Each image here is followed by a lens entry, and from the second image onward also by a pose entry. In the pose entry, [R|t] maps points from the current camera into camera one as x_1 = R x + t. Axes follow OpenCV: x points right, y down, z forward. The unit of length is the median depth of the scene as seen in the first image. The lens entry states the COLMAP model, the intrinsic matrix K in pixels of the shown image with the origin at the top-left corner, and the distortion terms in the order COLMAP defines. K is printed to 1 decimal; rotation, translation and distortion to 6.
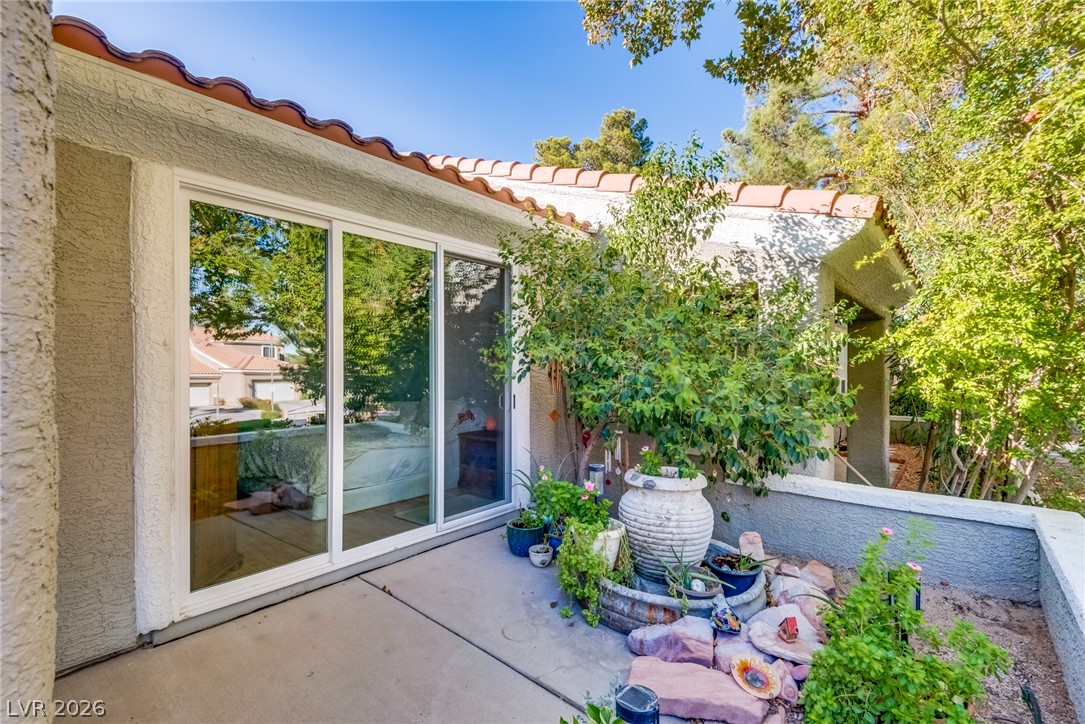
lens RADIAL K [[484.6, 0, 543.7], [0, 484.6, 363.3], [0, 0, 1]] dist [-0.015358, -0.002498]
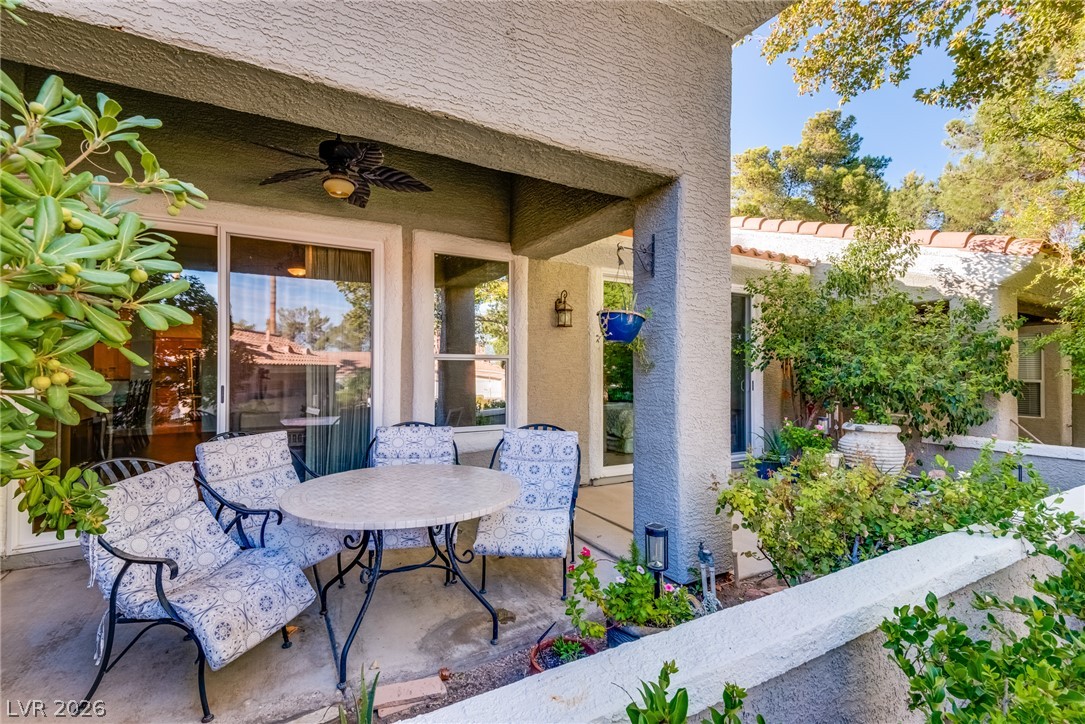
lens RADIAL K [[484.6, 0, 534.0], [0, 484.6, 362.3], [0, 0, 1]] dist [-0.015358, -0.002498]
pose [[0.928183, -0.000375, -0.372124, -0.168494], [-0.003472, 0.999947, -0.009666, 0.031426], [0.372108, 0.010264, 0.928133, -0.785124]]
